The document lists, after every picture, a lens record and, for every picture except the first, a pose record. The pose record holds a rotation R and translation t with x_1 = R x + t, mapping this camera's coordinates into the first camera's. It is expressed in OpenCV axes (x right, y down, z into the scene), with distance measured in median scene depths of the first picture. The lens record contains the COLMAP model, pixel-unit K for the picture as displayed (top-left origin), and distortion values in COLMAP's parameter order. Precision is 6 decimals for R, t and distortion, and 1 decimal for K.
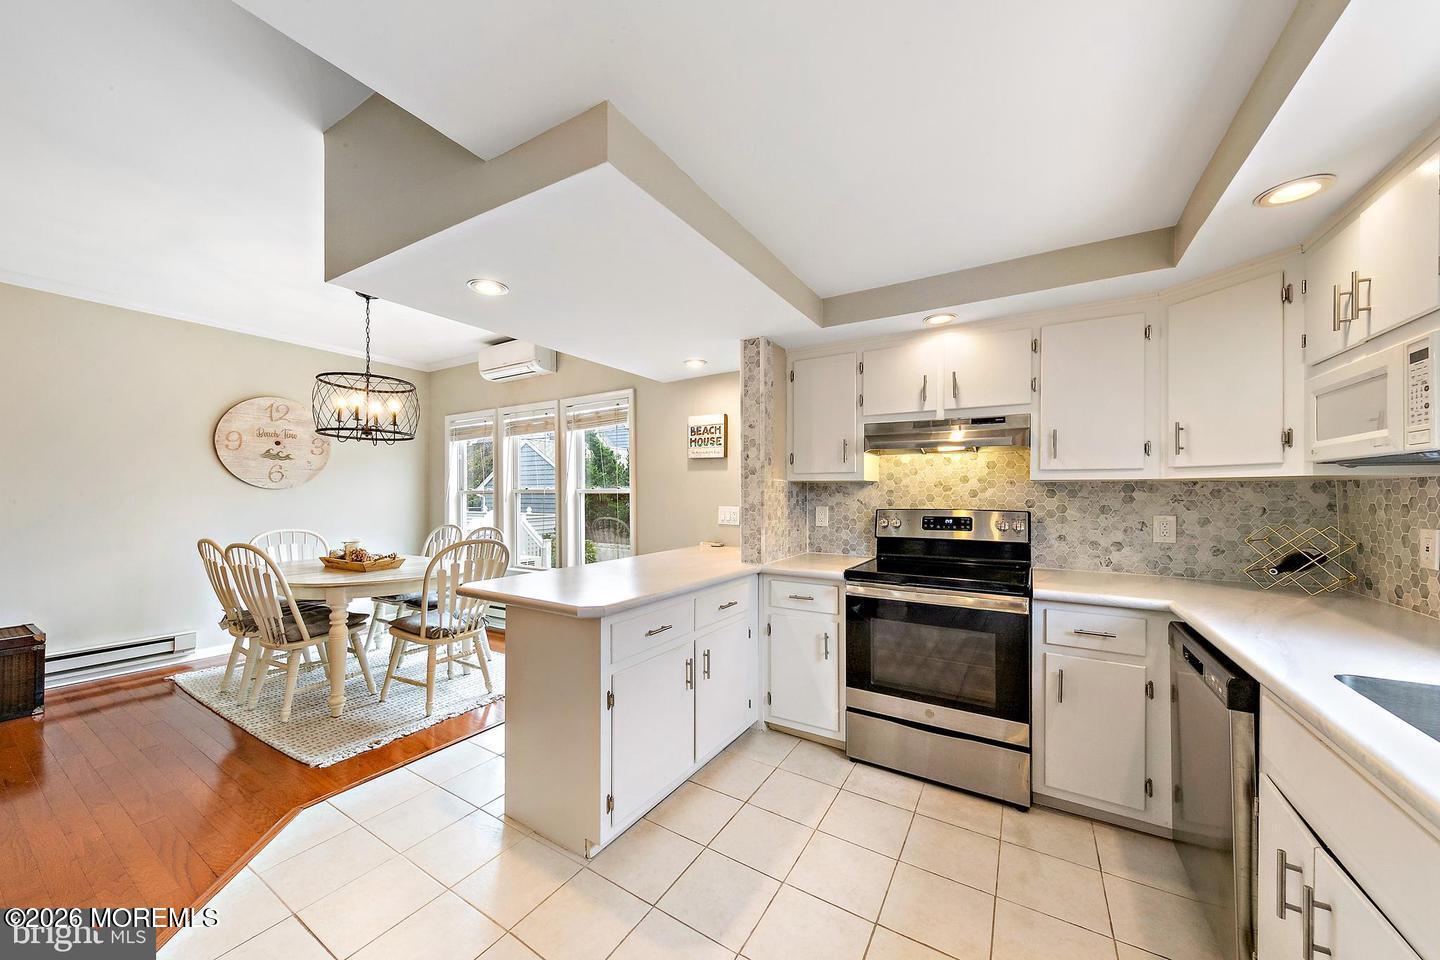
lens RADIAL K [[519.9, 0, 712.0], [0, 519.9, 483.9], [0, 0, 1]] dist [-0.003207, 0.000759]
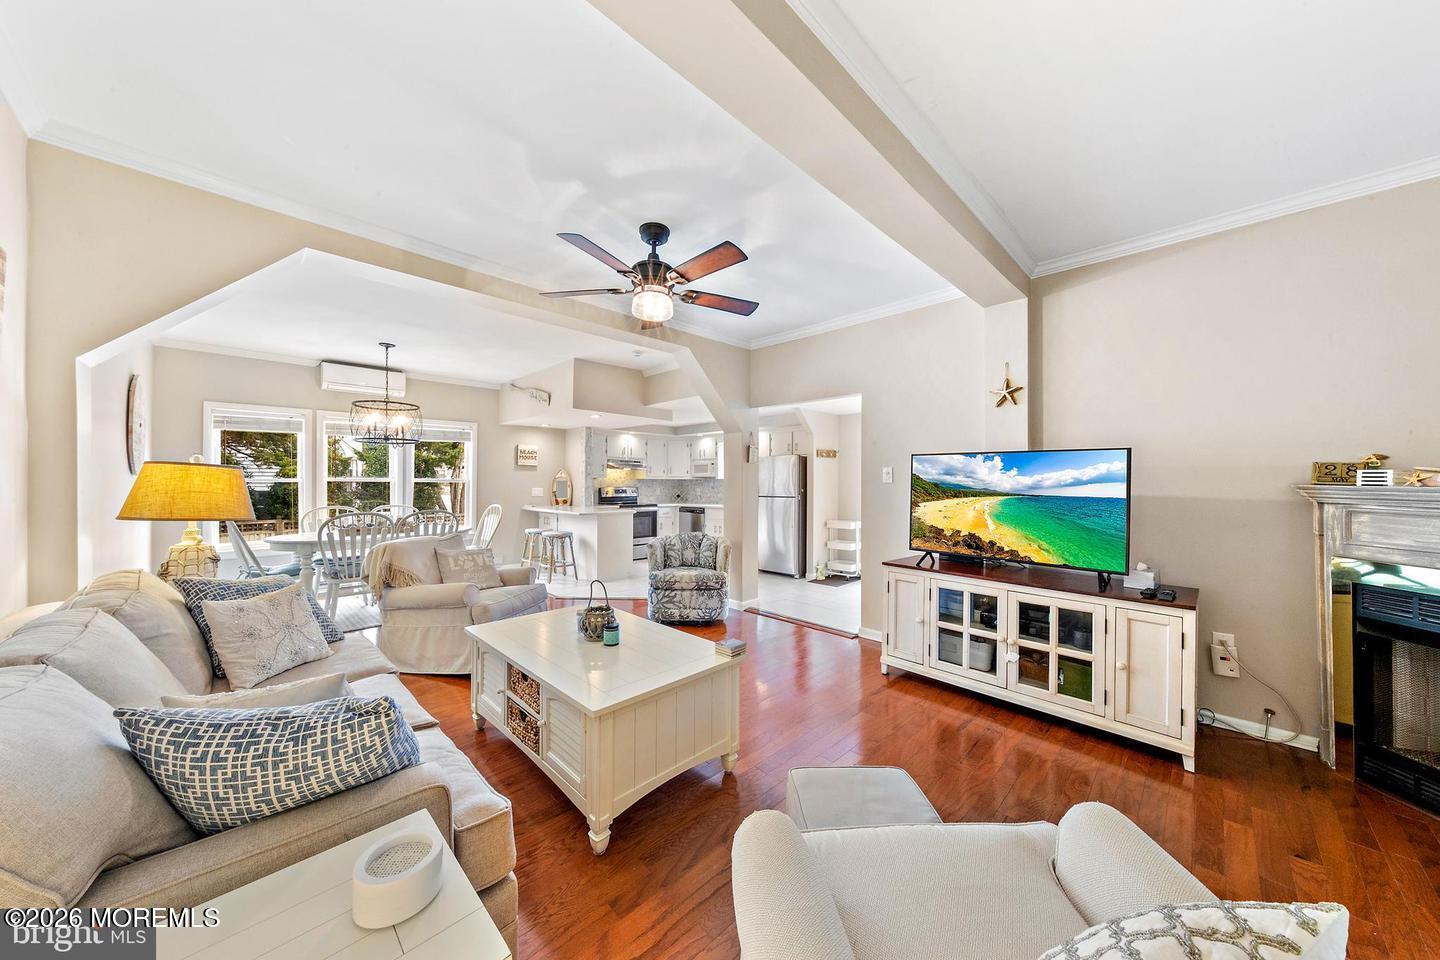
lens RADIAL K [[483.2, 0, 711.2], [0, 483.2, 483.5], [0, 0, 1]] dist [0.003097, 0.000975]
pose [[0.216098, -0.001812, 0.976370, -2.514440], [-0.016479, 0.999849, 0.005503, 0.000260], [-0.976233, -0.017279, 0.216036, -0.224608]]
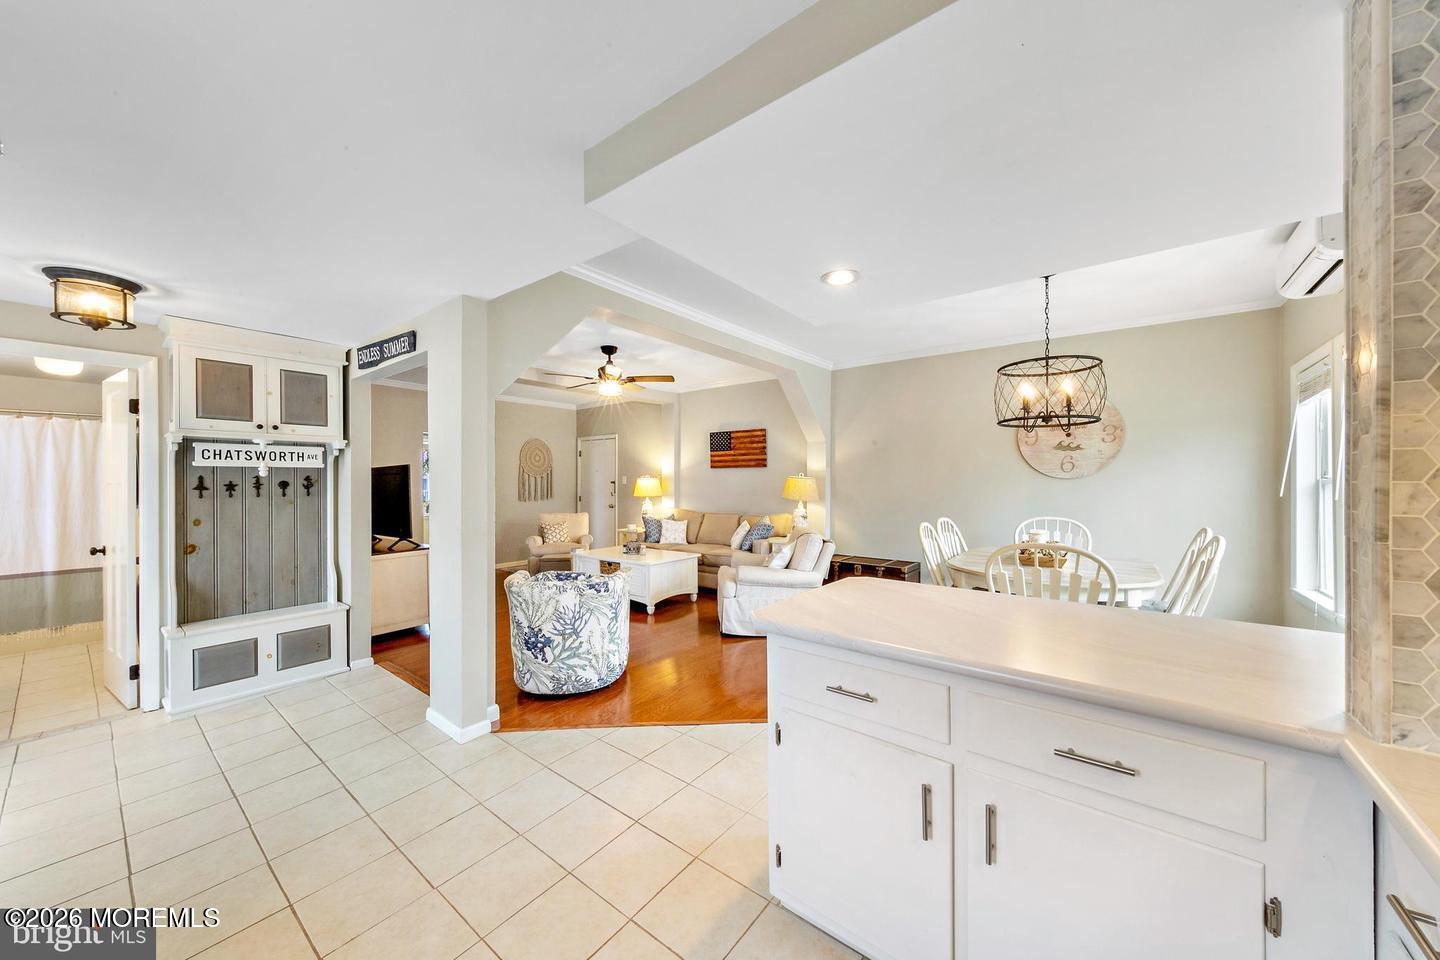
lens RADIAL K [[519.9, 0, 721.0], [0, 519.9, 483.2], [0, 0, 1]] dist [-0.003207, 0.000759]
pose [[-0.101930, 0.003222, -0.994786, 0.459387], [0.019431, 0.999810, 0.001247, 0.005028], [0.994602, -0.019203, -0.101973, 0.717525]]
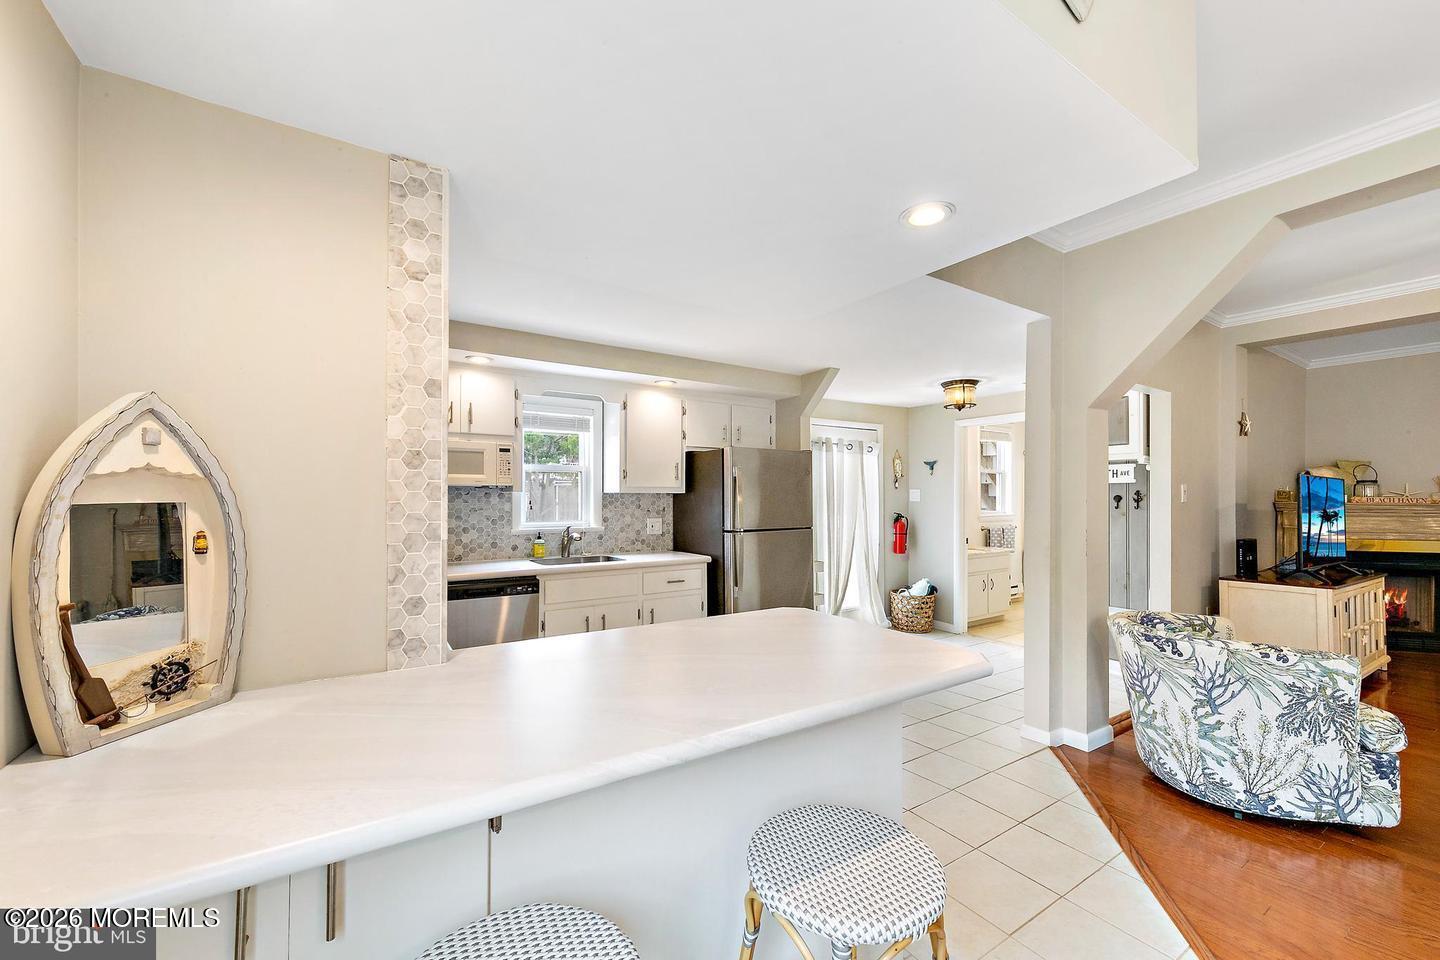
lens RADIAL K [[558.8, 0, 726.9], [0, 558.8, 490.1], [0, 0, 1]] dist [0.001611, 0.000030]
pose [[-0.910998, 0.006497, 0.412360, -0.402417], [-0.005142, 0.999619, -0.027109, 0.014821], [-0.412379, -0.026817, -0.910618, 1.432766]]
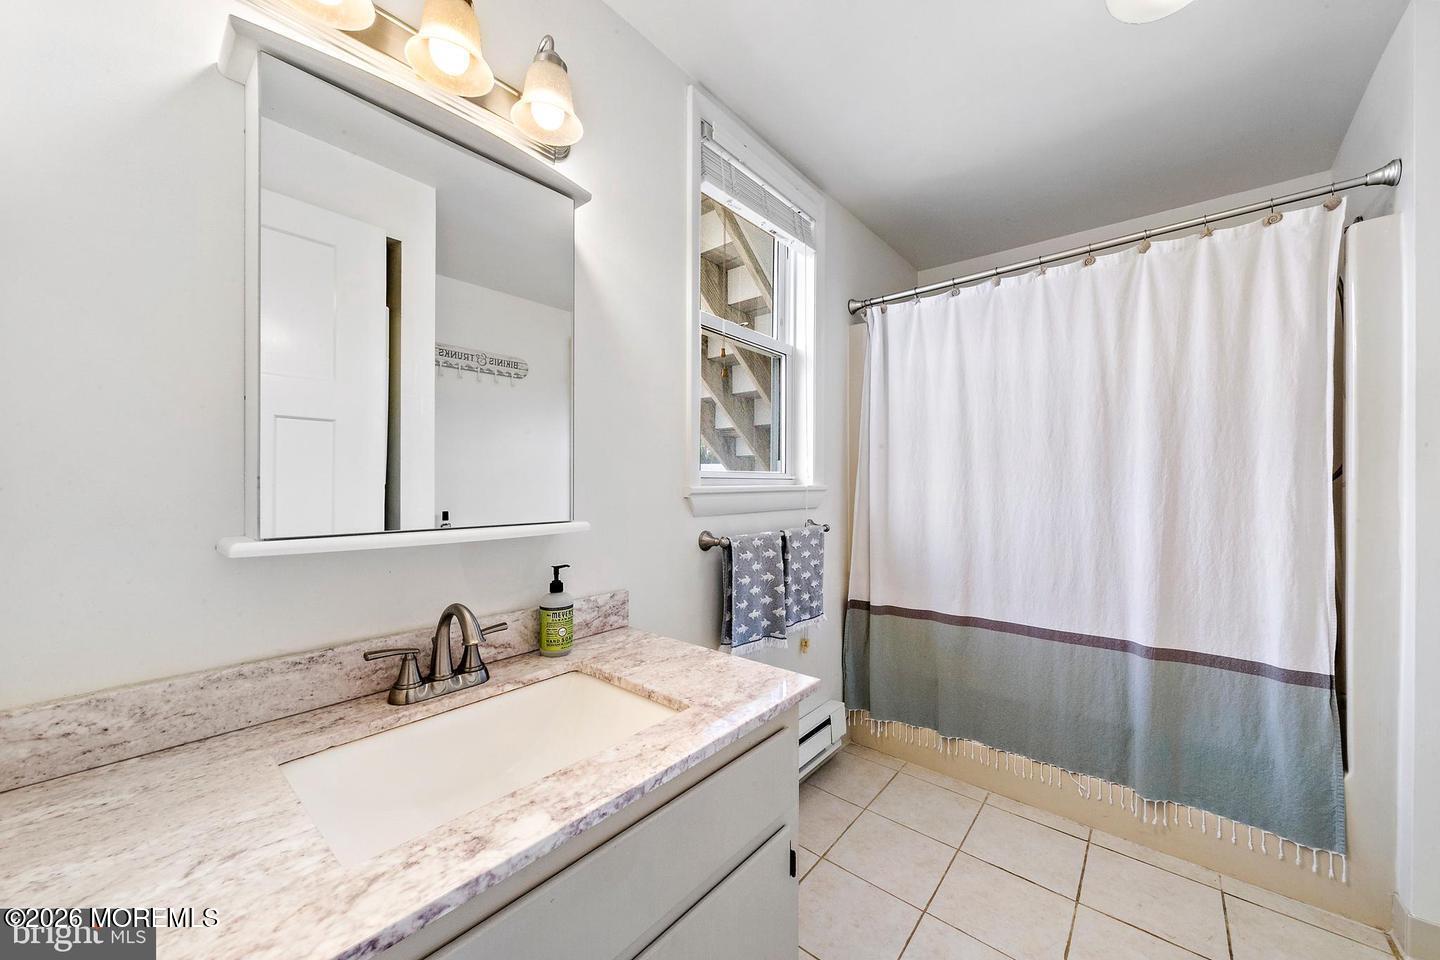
lens RADIAL K [[519.9, 0, 724.2], [0, 519.9, 483.0], [0, 0, 1]] dist [-0.003207, 0.000759]
pose [[-0.989540, -0.001868, 0.144250, -0.518698], [-0.003778, 0.999909, -0.012965, 0.057651], [-0.144212, -0.013375, -0.989456, -0.826903]]
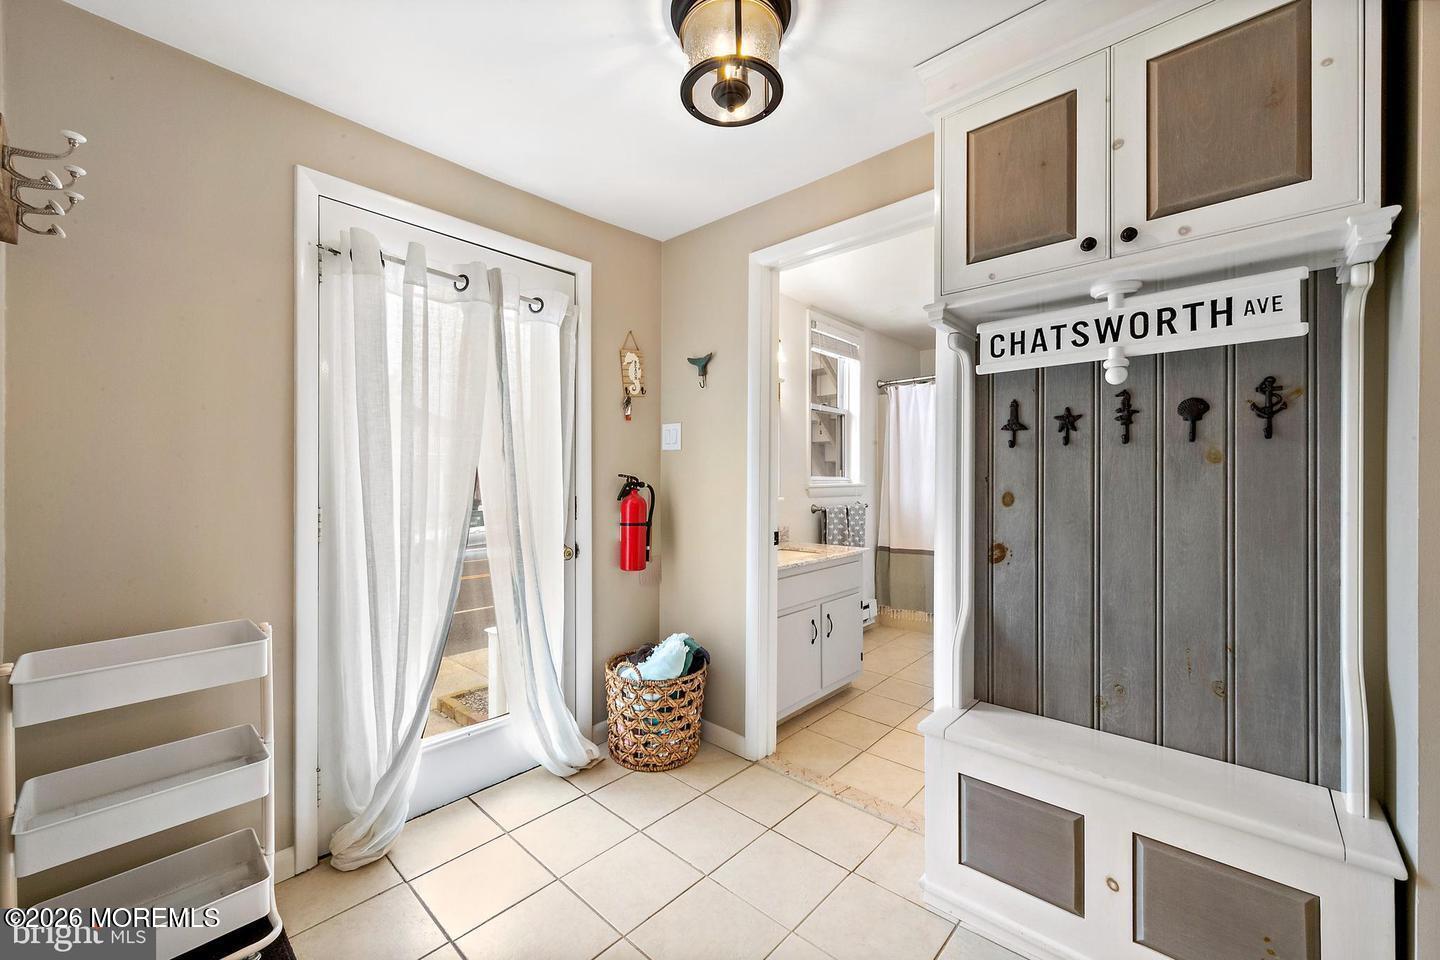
lens RADIAL K [[558.8, 0, 727.9], [0, 558.8, 478.5], [0, 0, 1]] dist [0.001611, 0.000030]
pose [[-0.986400, 0.001983, 0.164352, -0.429612], [-0.000825, 0.999855, -0.017014, 0.063623], [-0.164361, -0.016919, -0.986255, 0.029888]]
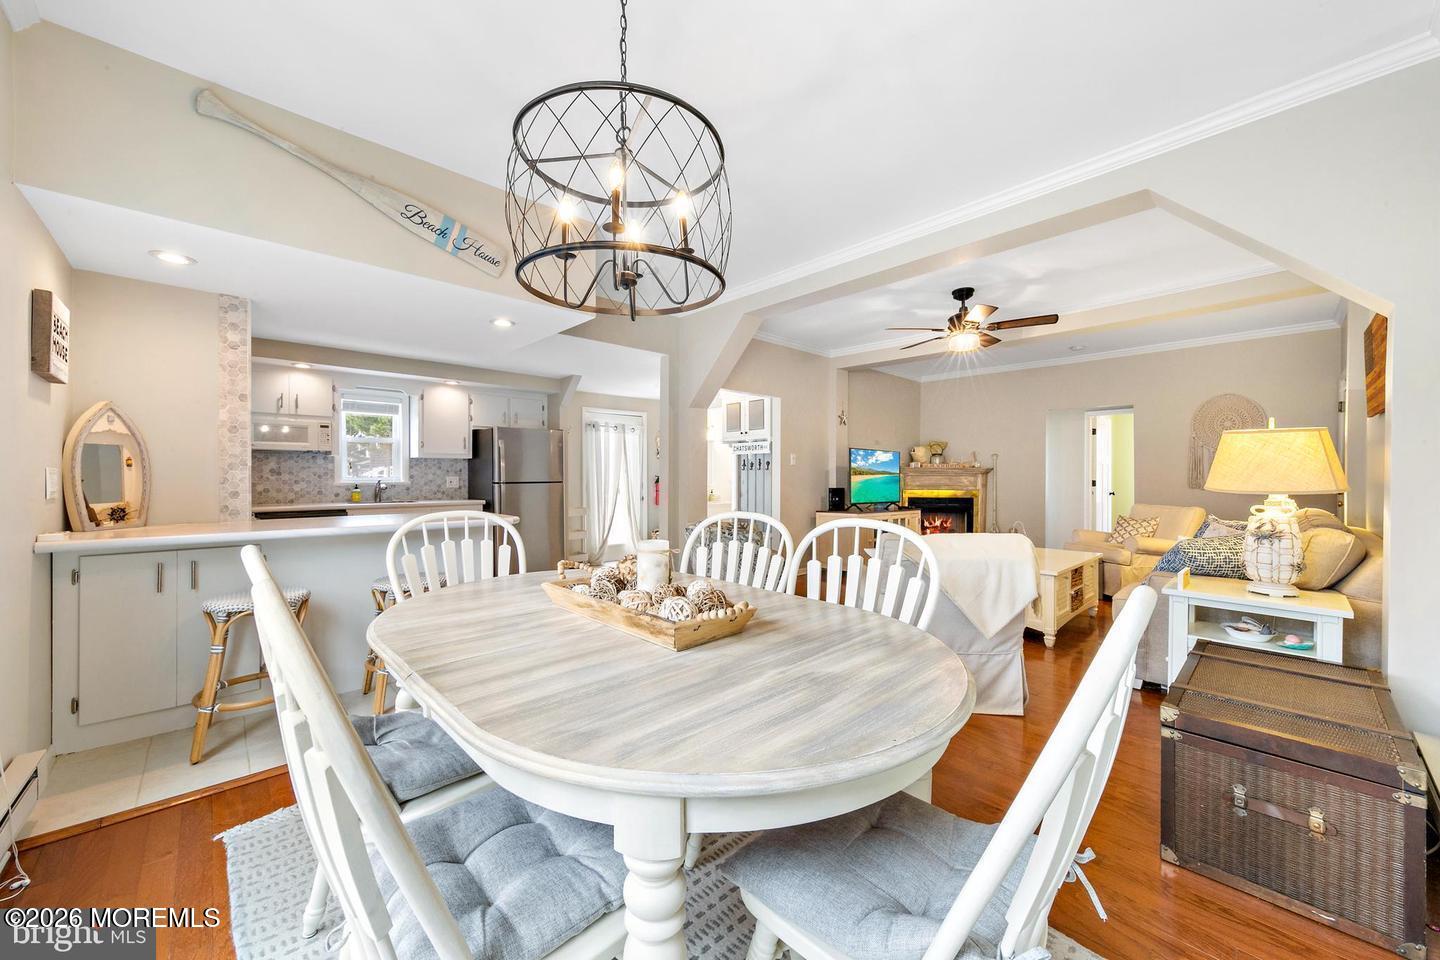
lens RADIAL K [[519.9, 0, 719.9], [0, 519.9, 475.3], [0, 0, 1]] dist [-0.003207, 0.000759]
pose [[-0.971978, 0.002589, 0.235059, -1.130485], [-0.000842, 0.999895, -0.014494, 0.080938], [-0.235072, -0.014286, -0.971873, 1.871510]]
